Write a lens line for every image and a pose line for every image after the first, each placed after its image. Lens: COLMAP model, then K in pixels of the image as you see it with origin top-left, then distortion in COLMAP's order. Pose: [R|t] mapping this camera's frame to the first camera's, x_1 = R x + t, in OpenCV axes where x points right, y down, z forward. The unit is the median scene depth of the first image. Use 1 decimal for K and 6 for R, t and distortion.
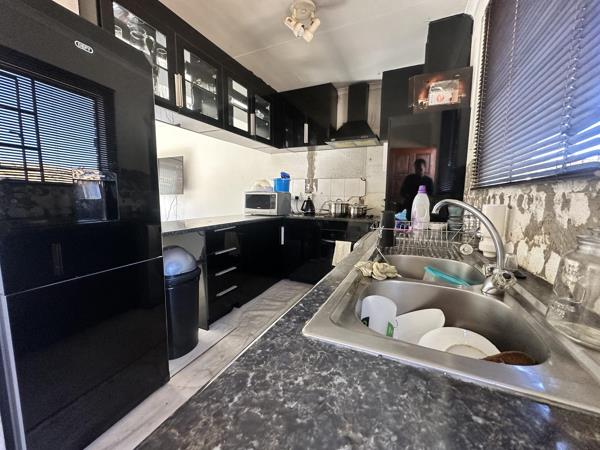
lens RADIAL K [[240.5, 0, 300.1], [0, 240.5, 224.6], [0, 0, 1]] dist [0.002286, -0.000050]
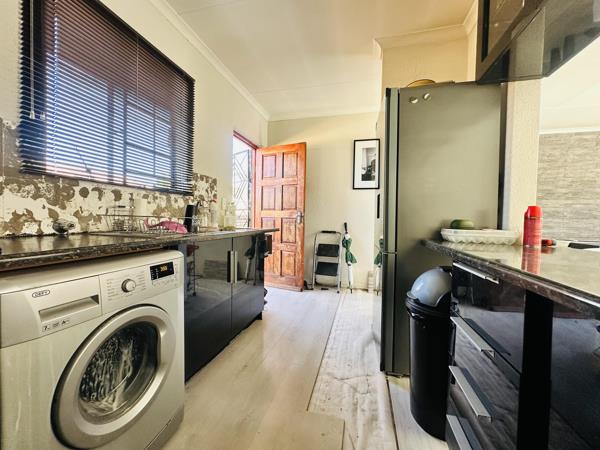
lens RADIAL K [[240.5, 0, 299.0], [0, 240.5, 223.5], [0, 0, 1]] dist [0.002286, -0.000050]
pose [[-0.985513, -0.028036, -0.167264, 0.033351], [-0.051135, 0.989466, 0.135434, -0.287149], [0.161705, 0.142025, -0.976566, 4.133791]]
